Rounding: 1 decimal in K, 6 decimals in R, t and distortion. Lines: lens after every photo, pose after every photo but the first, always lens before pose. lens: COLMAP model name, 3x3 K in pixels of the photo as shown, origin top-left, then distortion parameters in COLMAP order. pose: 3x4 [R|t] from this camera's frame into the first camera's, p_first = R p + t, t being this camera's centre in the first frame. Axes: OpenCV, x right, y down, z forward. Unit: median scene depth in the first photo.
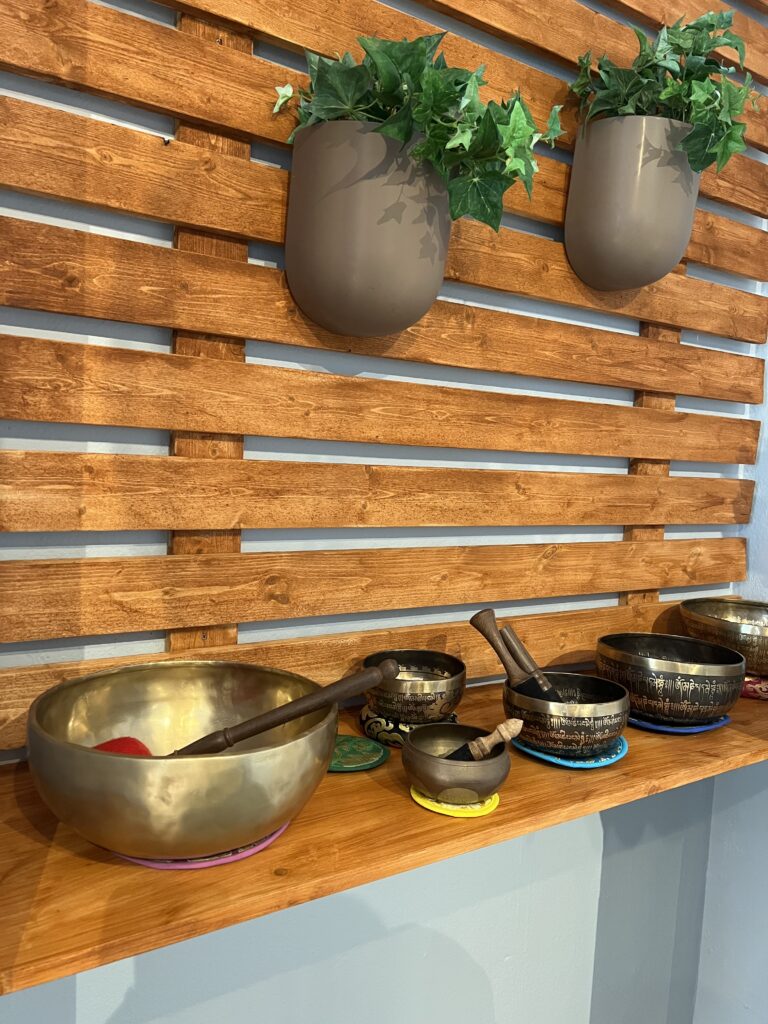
lens RADIAL K [[777.0, 0, 382.0], [0, 777.0, 512.9], [0, 0, 1]] dist [0.032409, -0.008865]
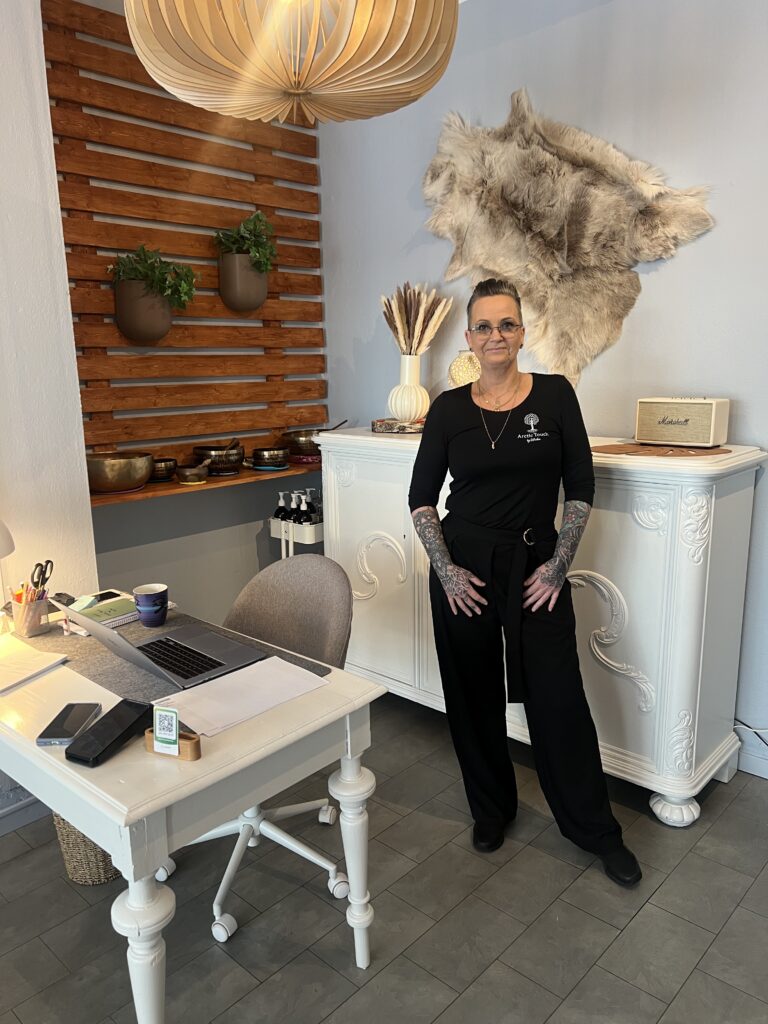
lens RADIAL K [[777.0, 0, 387.3], [0, 777.0, 511.8], [0, 0, 1]] dist [0.032409, -0.008865]
pose [[0.965887, -0.119993, 0.229486, 0.088758], [0.094769, 0.988484, 0.117980, 0.131168], [-0.241000, -0.092207, 0.966135, -1.907132]]
